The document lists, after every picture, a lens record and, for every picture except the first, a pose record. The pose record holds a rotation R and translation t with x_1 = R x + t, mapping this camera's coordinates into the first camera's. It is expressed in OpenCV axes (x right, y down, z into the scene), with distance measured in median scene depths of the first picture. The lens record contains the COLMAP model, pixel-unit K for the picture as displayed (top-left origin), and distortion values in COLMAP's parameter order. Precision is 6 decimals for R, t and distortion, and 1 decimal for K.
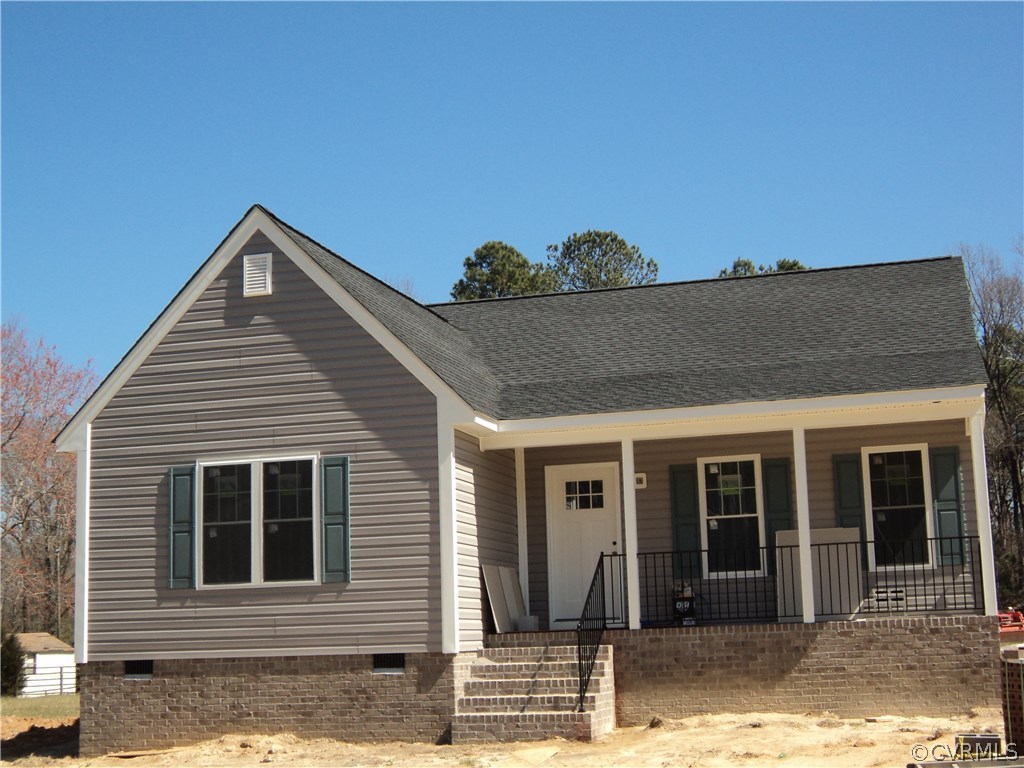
lens RADIAL K [[1571.4, 0, 512.1], [0, 1571.4, 387.7], [0, 0, 1]] dist [-0.052378, 0.000000]
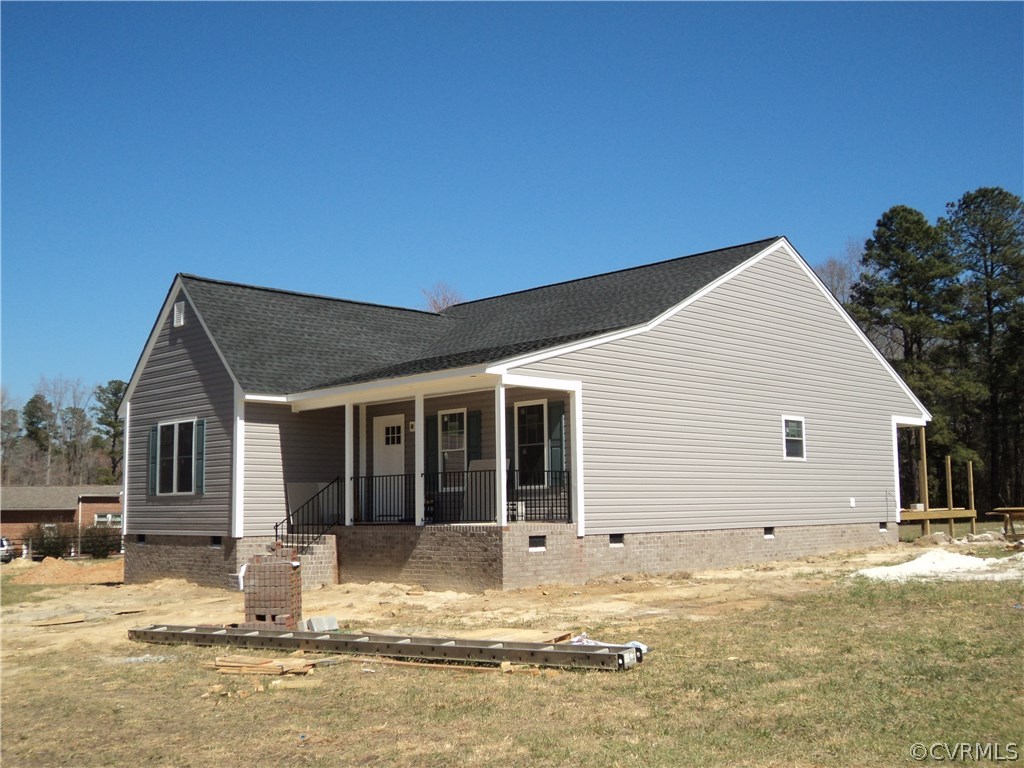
lens RADIAL K [[1095.8, 0, 510.8], [0, 1095.8, 376.6], [0, 0, 1]] dist [-0.026244, 0.000000]
pose [[0.863095, -0.039120, -0.503524, 0.769878], [0.066999, 0.997053, 0.037381, -0.024596], [0.500578, -0.065999, 0.863172, 0.143881]]
